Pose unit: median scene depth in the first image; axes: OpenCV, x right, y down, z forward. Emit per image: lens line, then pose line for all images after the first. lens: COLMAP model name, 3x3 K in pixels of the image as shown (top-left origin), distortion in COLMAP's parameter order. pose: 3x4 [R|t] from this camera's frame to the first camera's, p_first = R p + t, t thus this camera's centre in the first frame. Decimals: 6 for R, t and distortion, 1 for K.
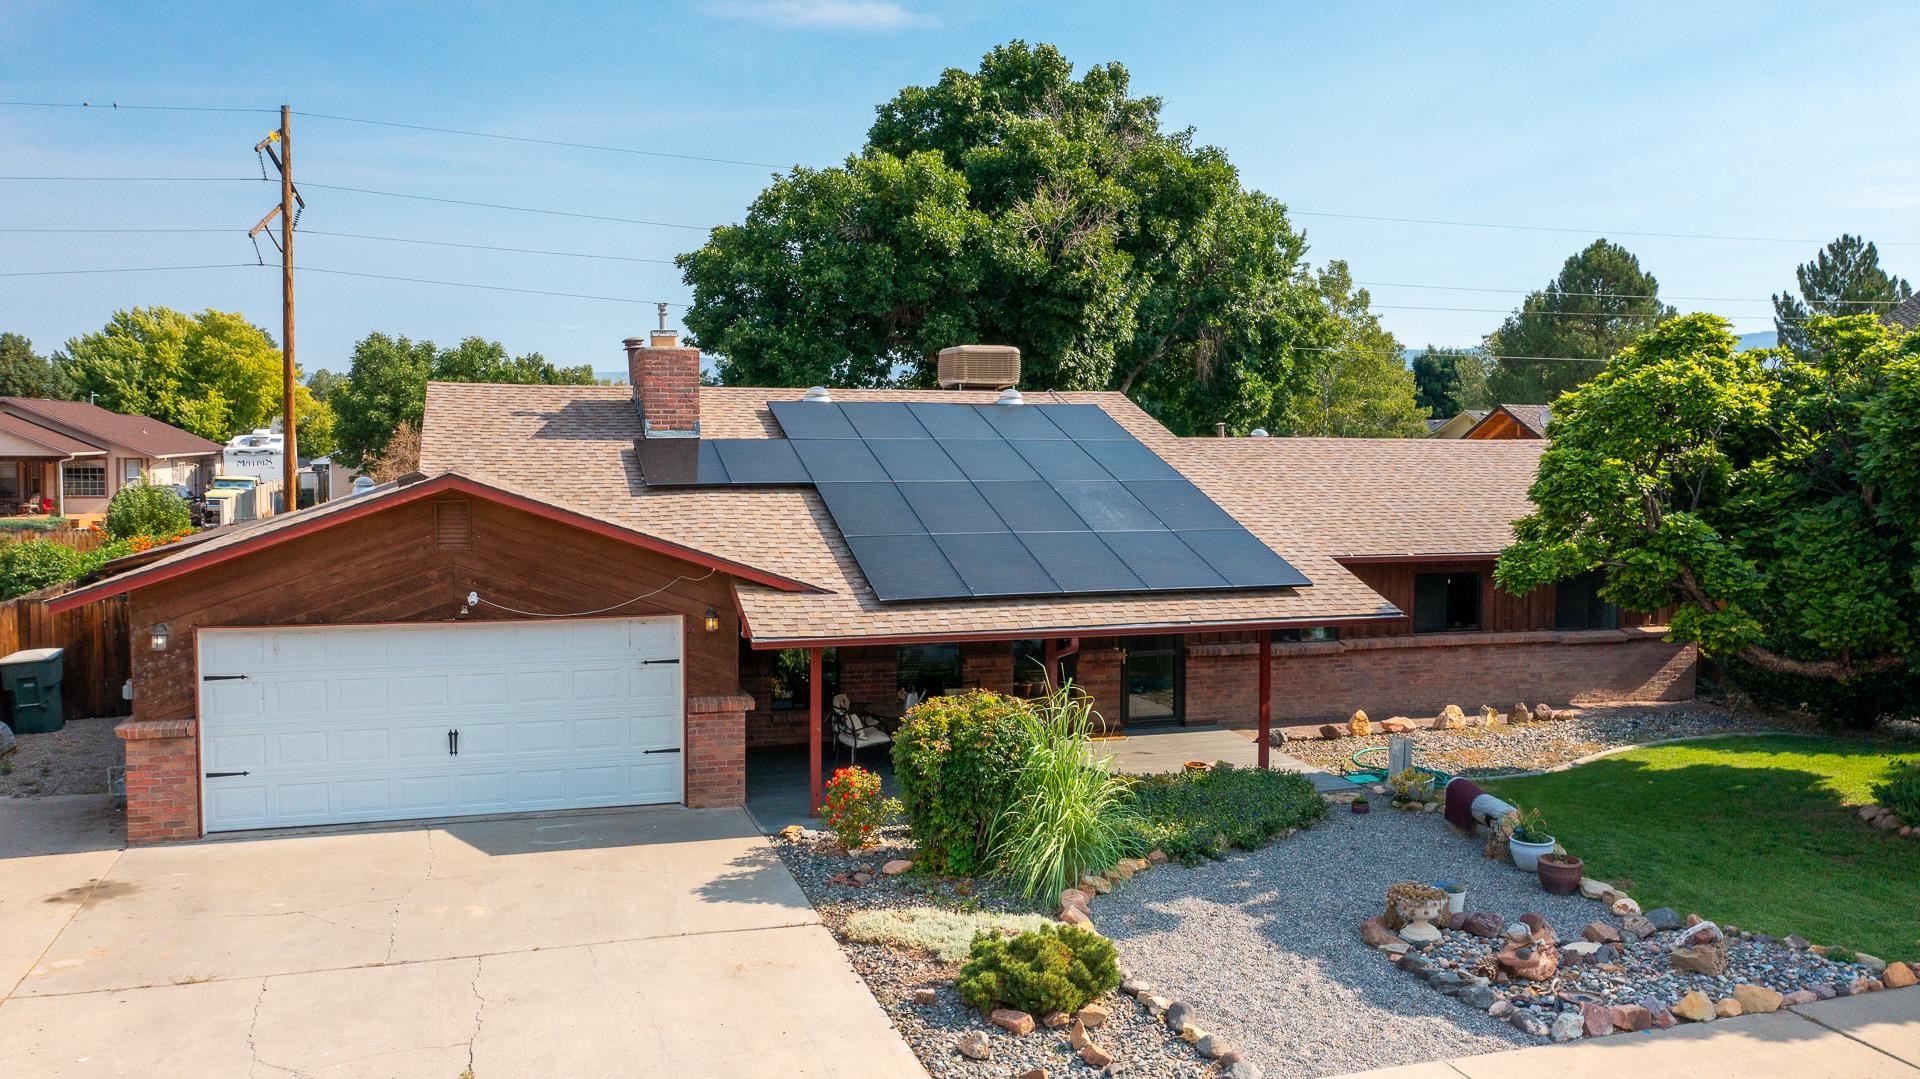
lens RADIAL K [[1524.2, 0, 955.9], [0, 1524.2, 525.2], [0, 0, 1]] dist [-0.014014, -0.001187]
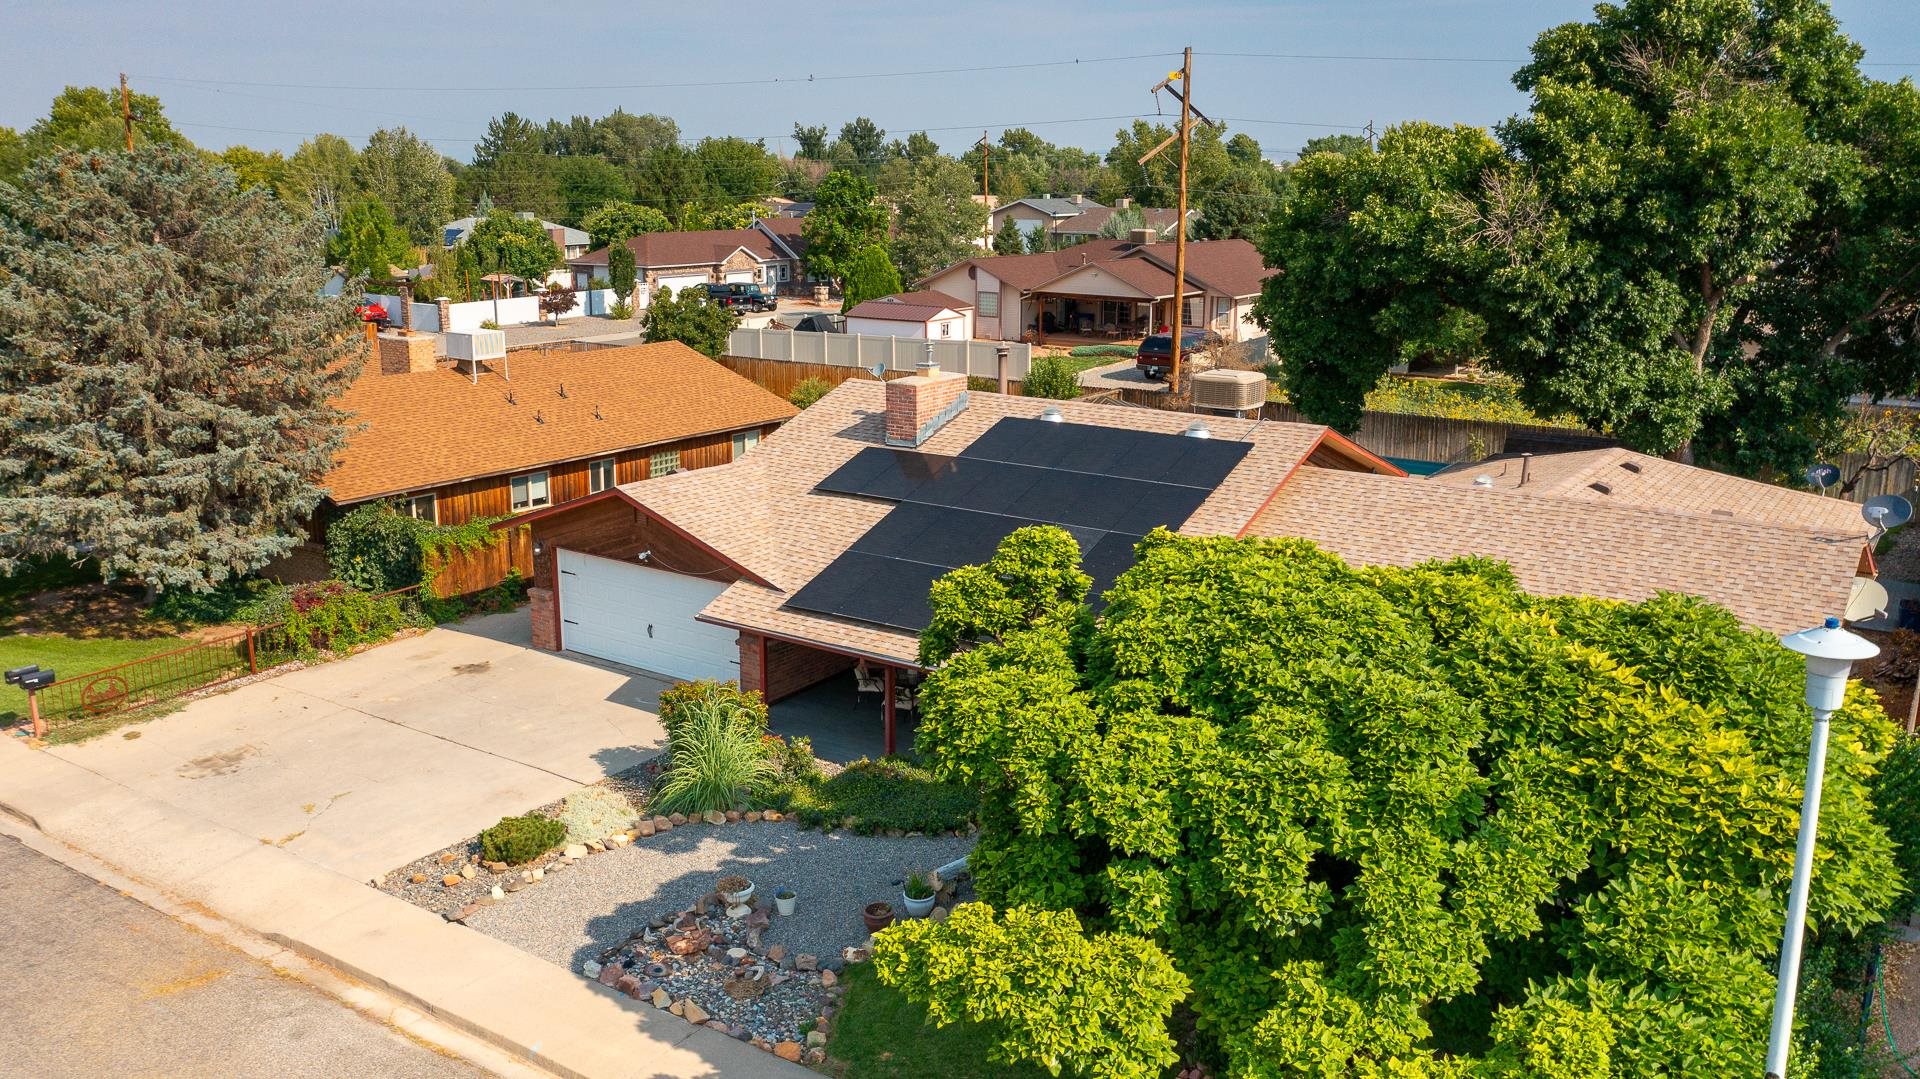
lens RADIAL K [[1524.2, 0, 955.9], [0, 1524.2, 525.2], [0, 0, 1]] dist [-0.014014, -0.001187]
pose [[0.615370, 0.174428, -0.768697, 1.239146], [-0.045909, 0.981484, 0.185961, -0.326442], [0.786901, -0.079145, 0.611983, 0.210333]]
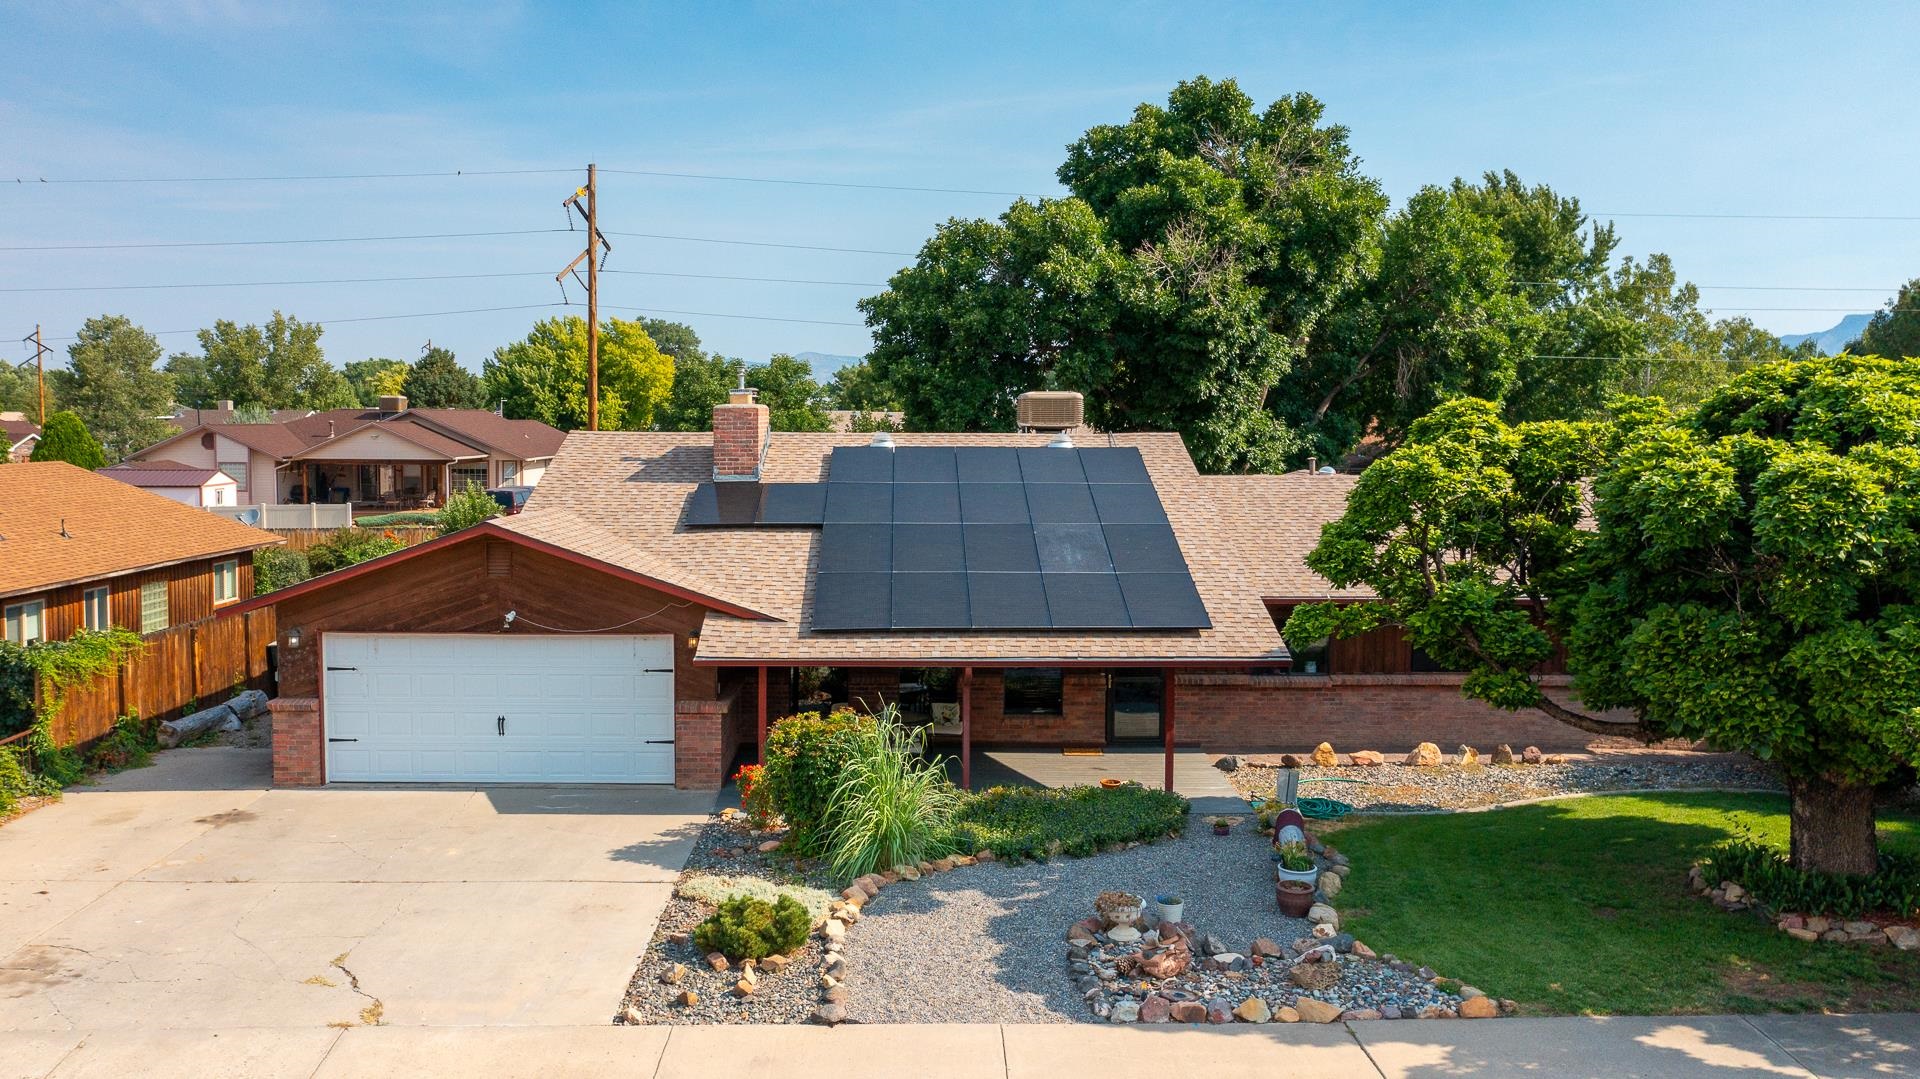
lens RADIAL K [[1552.7, 0, 902.3], [0, 1552.7, 526.8], [0, 0, 1]] dist [-0.013344, -0.002838]
pose [[0.954045, 0.018949, -0.299063, 0.396006], [-0.016062, 0.999798, 0.012109, -0.049773], [0.299232, -0.006749, 0.954157, -0.165390]]
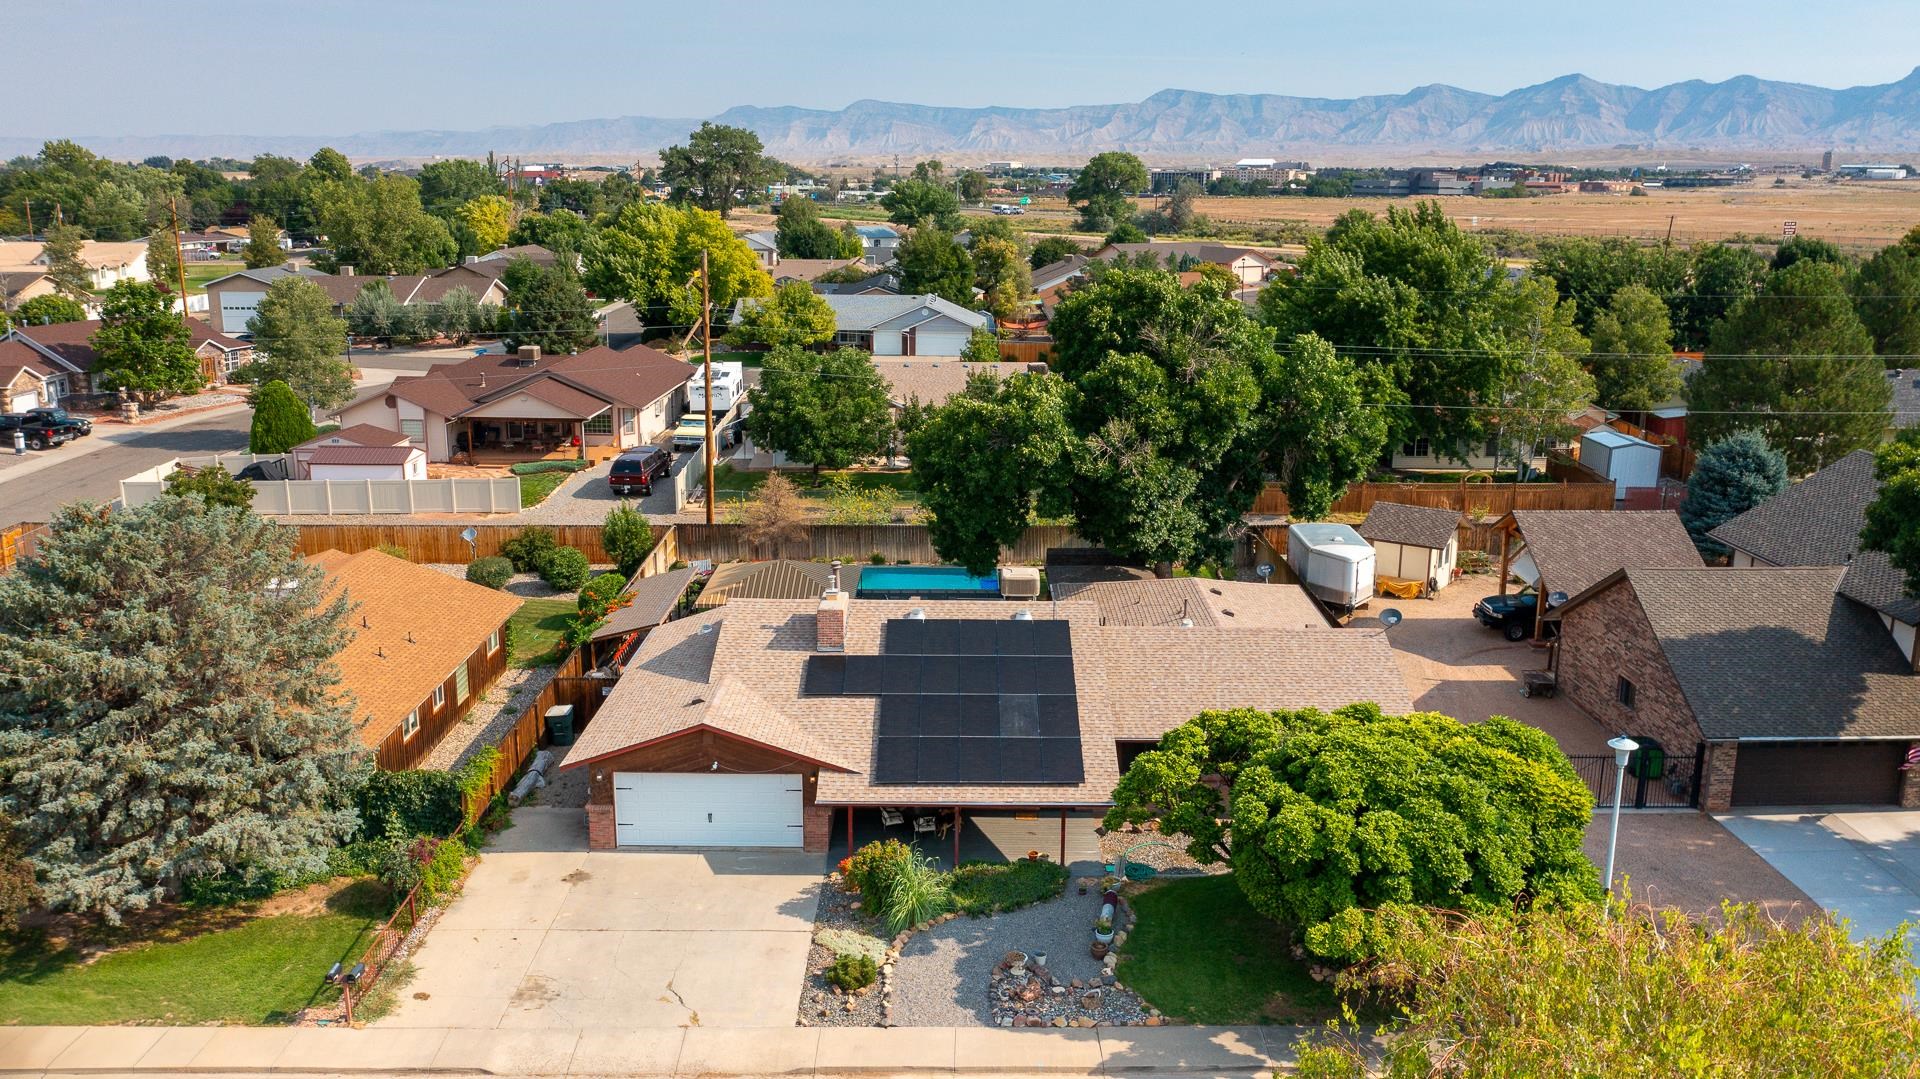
lens RADIAL K [[1524.2, 0, 955.9], [0, 1524.2, 525.2], [0, 0, 1]] dist [-0.014014, -0.001187]
pose [[0.953053, 0.070006, -0.294601, 0.740553], [-0.018538, 0.984572, 0.173992, -0.760204], [0.302237, -0.160363, 0.939647, -1.113149]]
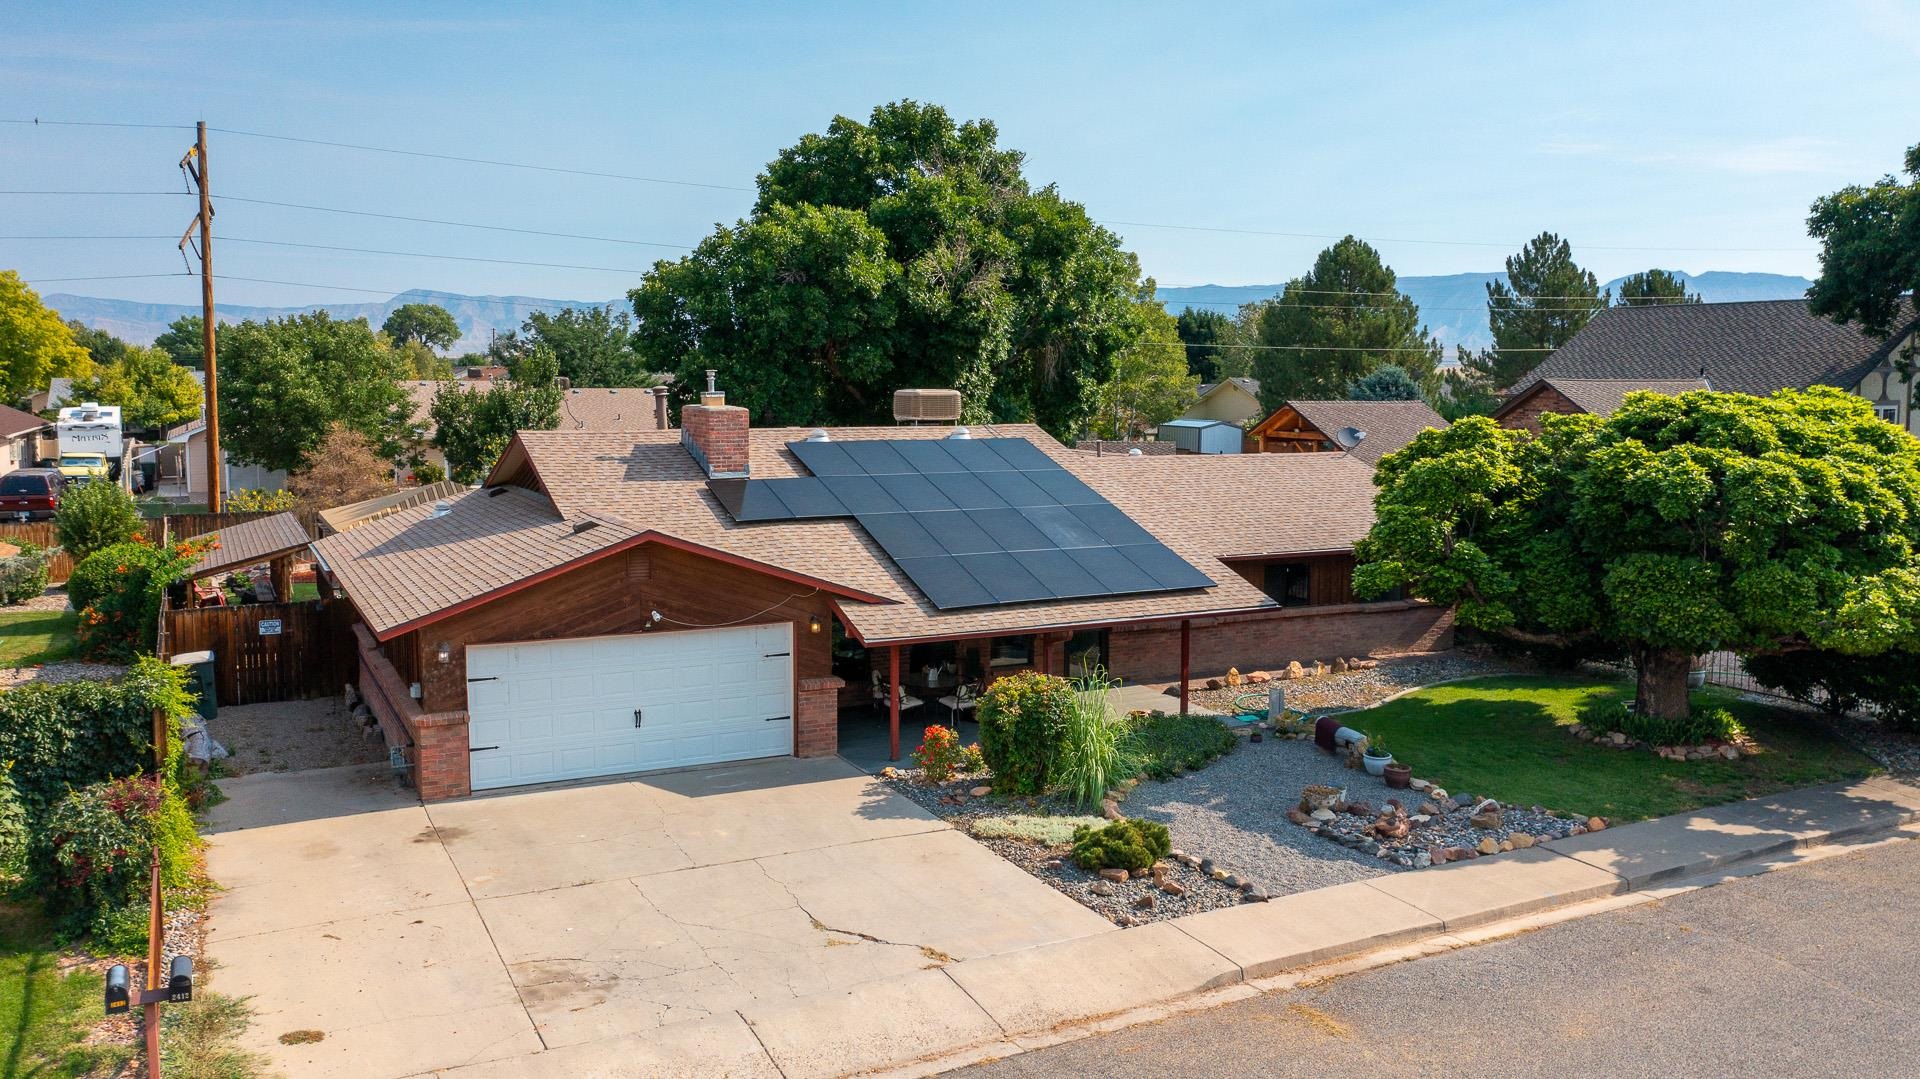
lens RADIAL K [[1524.2, 0, 955.9], [0, 1524.2, 525.2], [0, 0, 1]] dist [-0.014014, -0.001187]
pose [[0.986113, -0.017530, 0.165148, -0.273820], [0.010523, 0.999011, 0.043206, -0.092095], [-0.165742, -0.040868, 0.985322, -0.416935]]
